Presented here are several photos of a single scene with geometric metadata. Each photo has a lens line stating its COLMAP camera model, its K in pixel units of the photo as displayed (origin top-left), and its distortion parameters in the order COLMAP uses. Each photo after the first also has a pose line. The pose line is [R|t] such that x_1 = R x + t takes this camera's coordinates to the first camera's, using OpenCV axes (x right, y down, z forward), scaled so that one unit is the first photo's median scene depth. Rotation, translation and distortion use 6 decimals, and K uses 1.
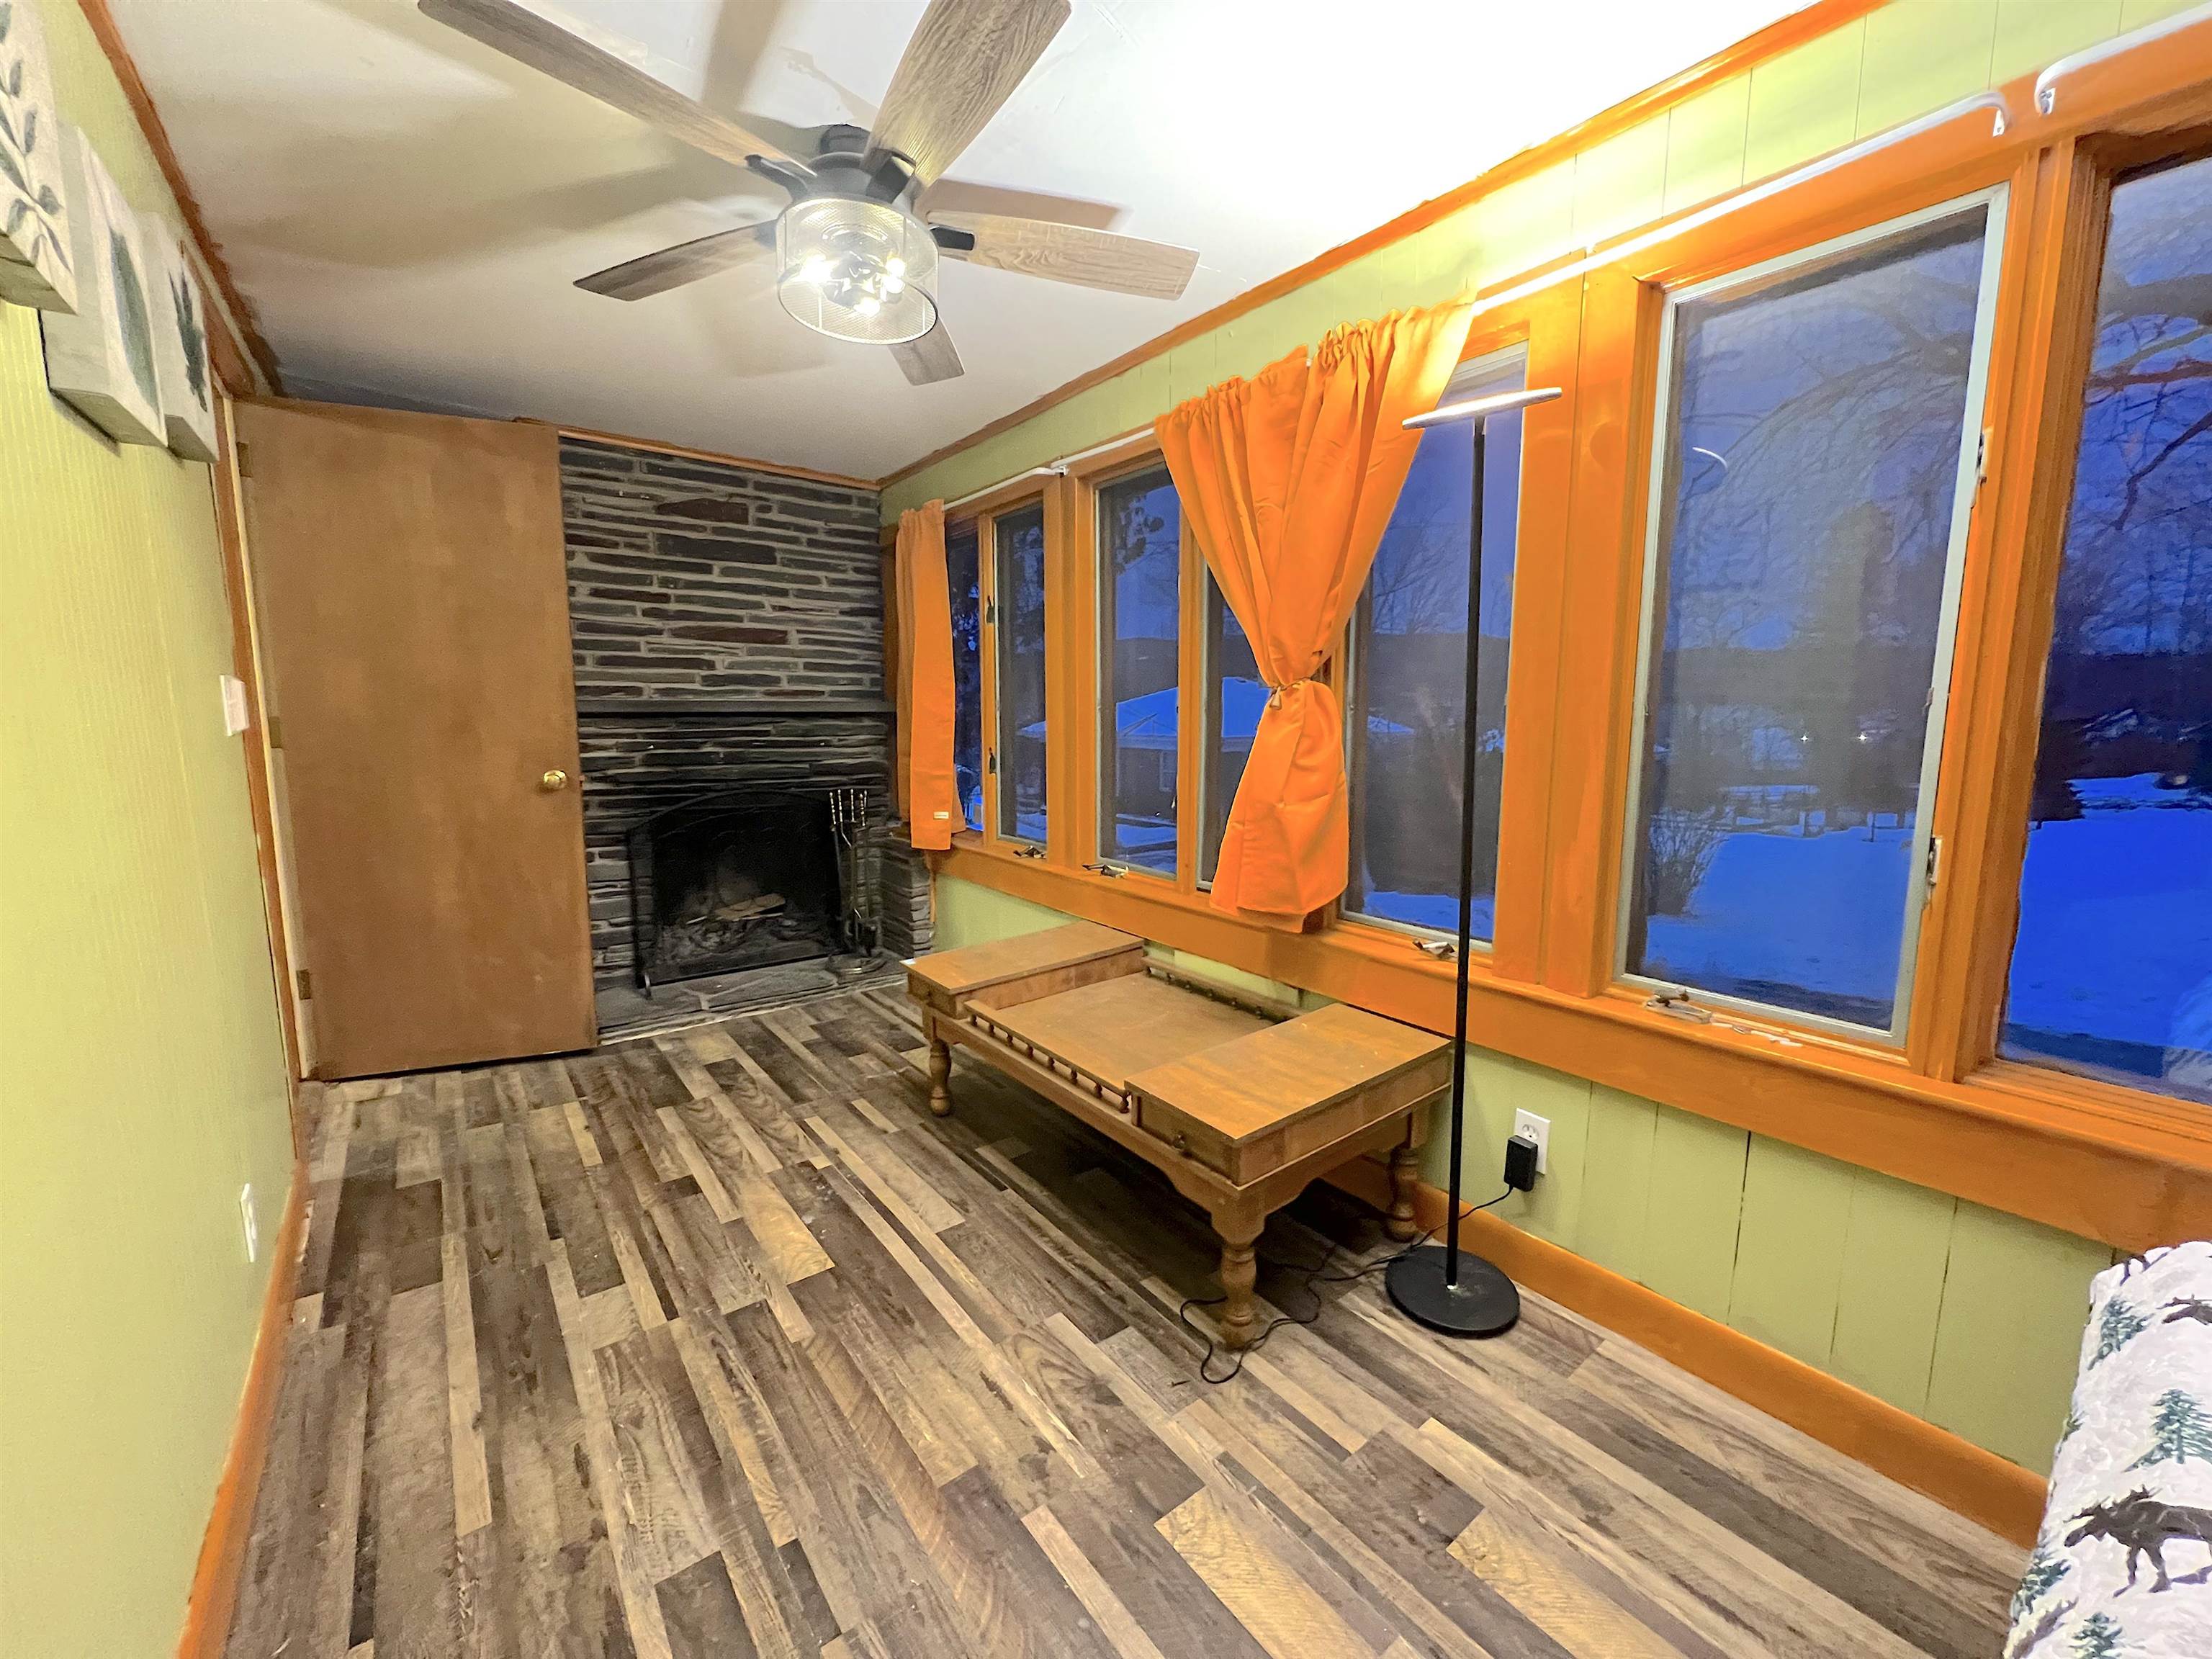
lens RADIAL K [[882.7, 0, 1093.1], [0, 882.7, 818.8], [0, 0, 1]] dist [-0.000020, 0.000328]
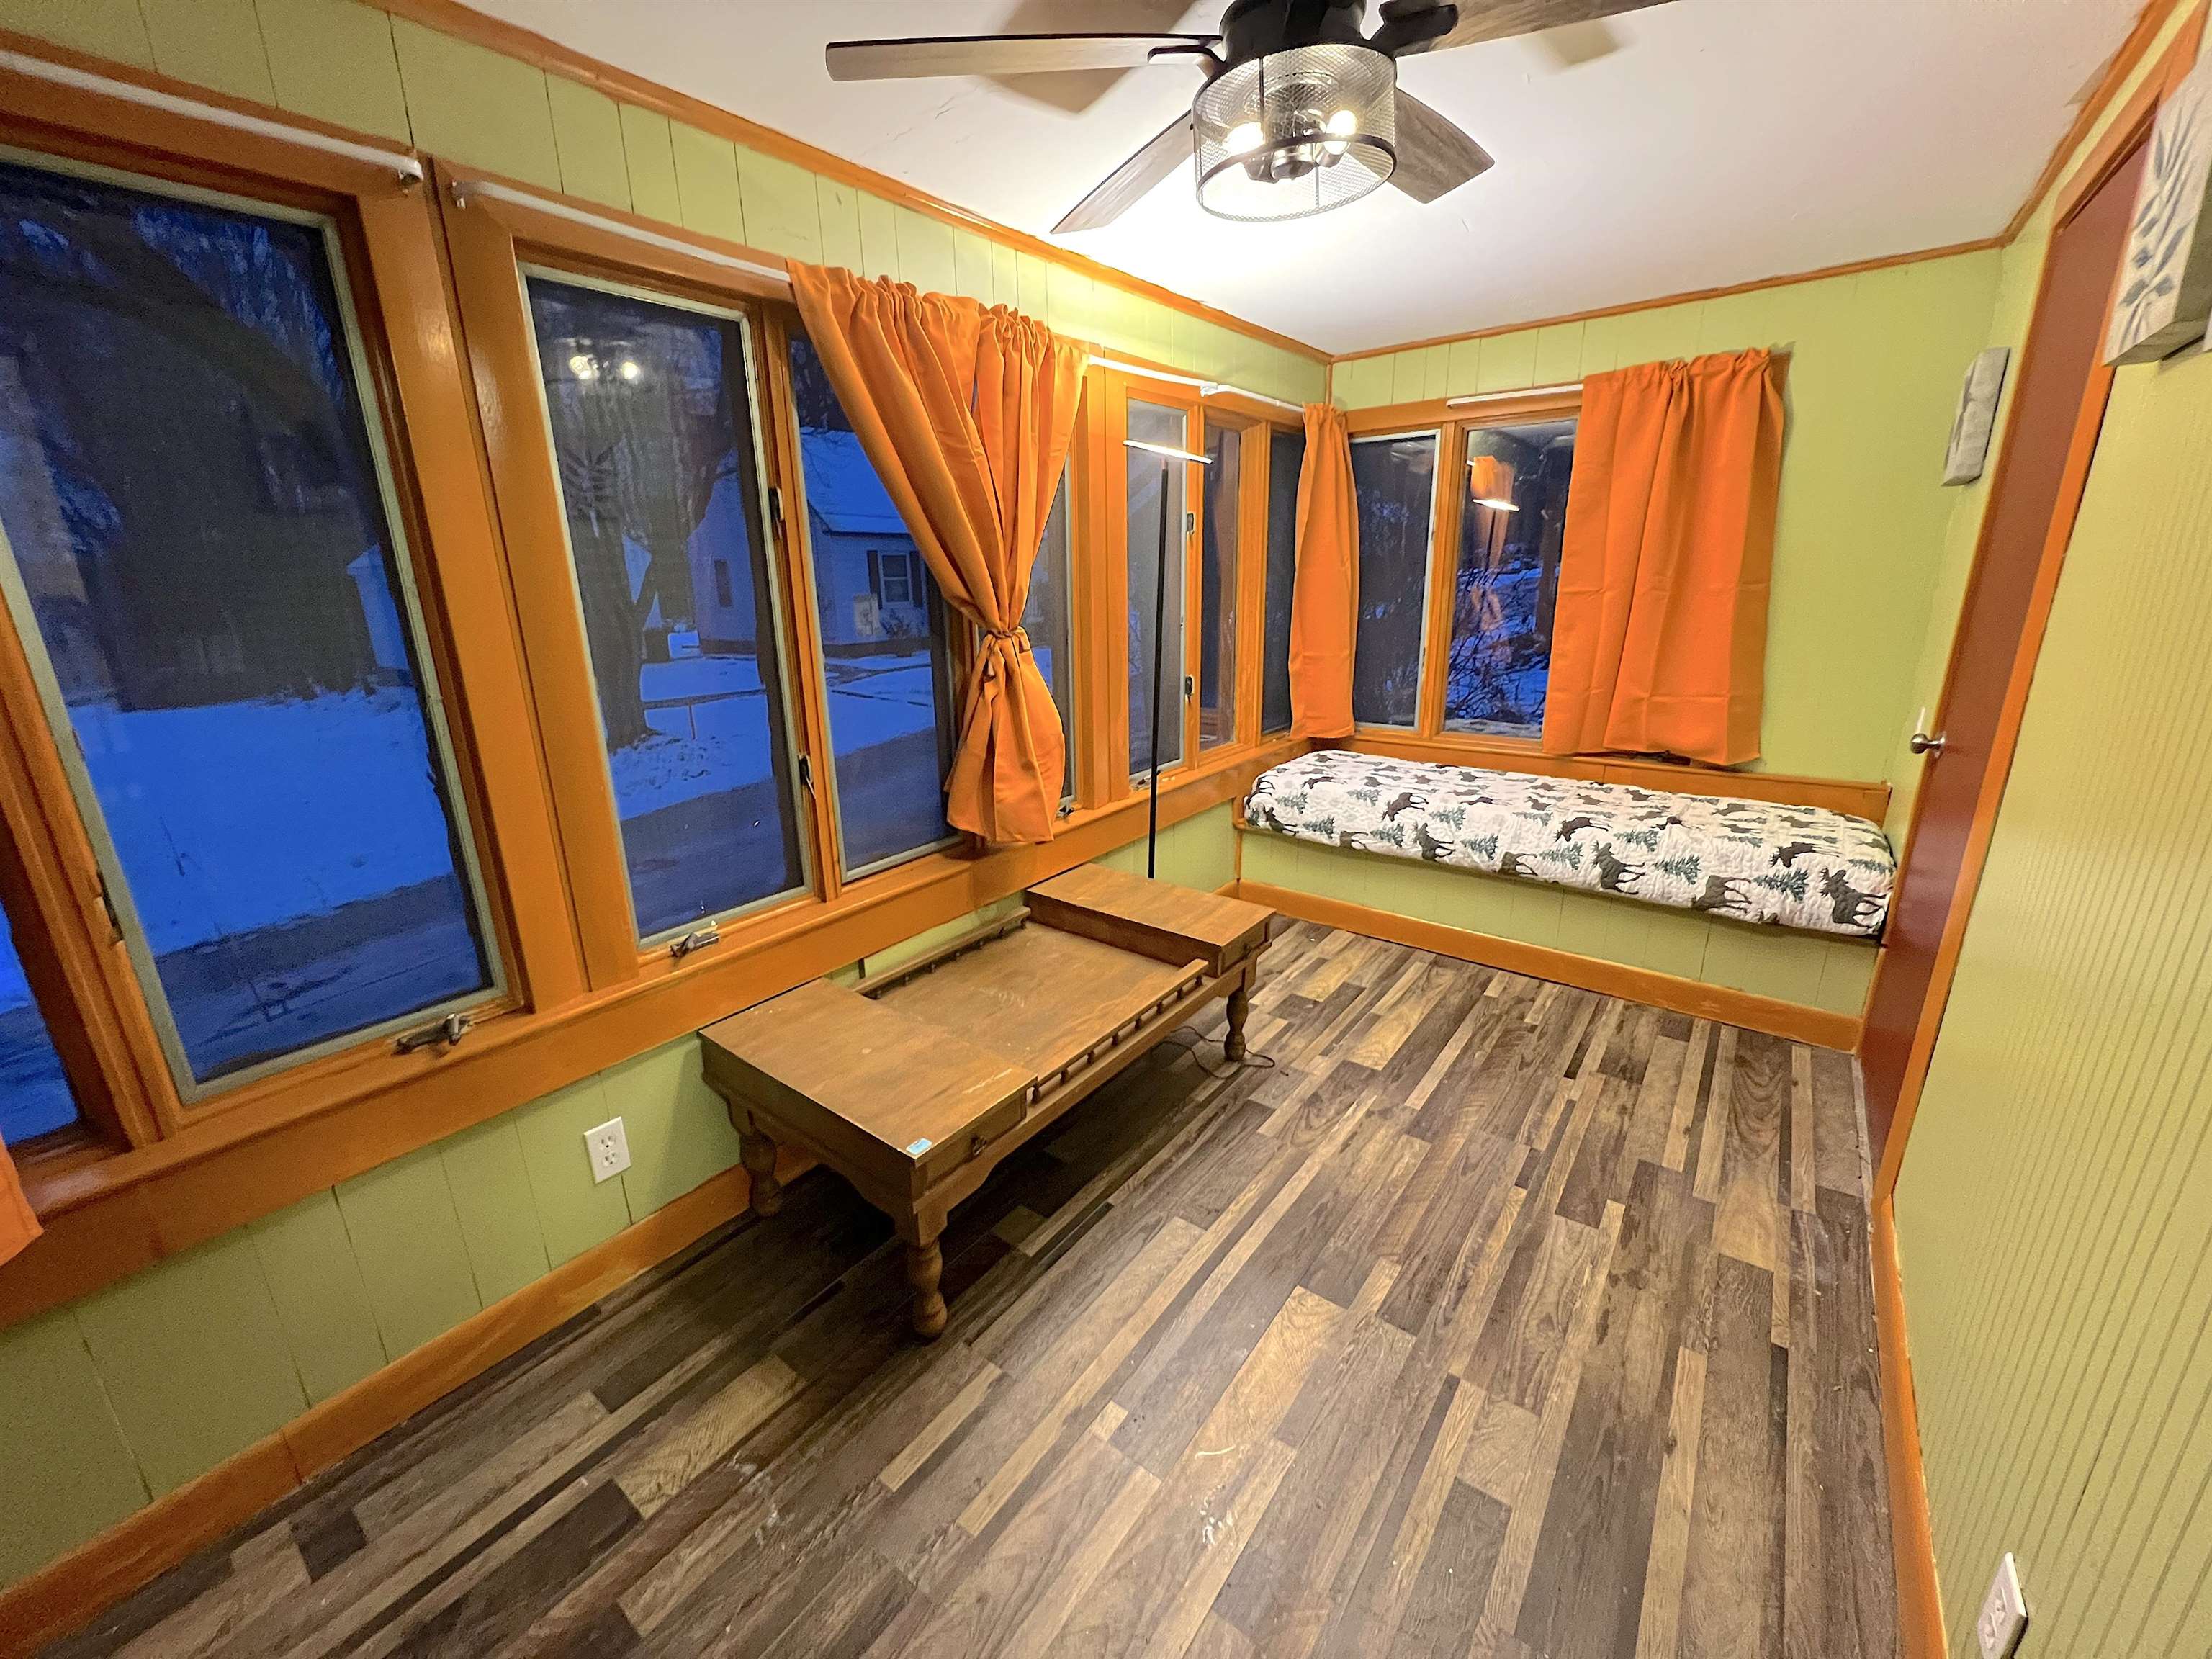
lens RADIAL K [[882.7, 0, 1084.3], [0, 882.7, 825.6], [0, 0, 1]] dist [-0.000020, 0.000328]
pose [[-0.258573, -0.264350, 0.929117, -1.199558], [0.148733, 0.939464, 0.308686, -0.343423], [-0.954473, 0.218008, -0.203603, 1.594409]]
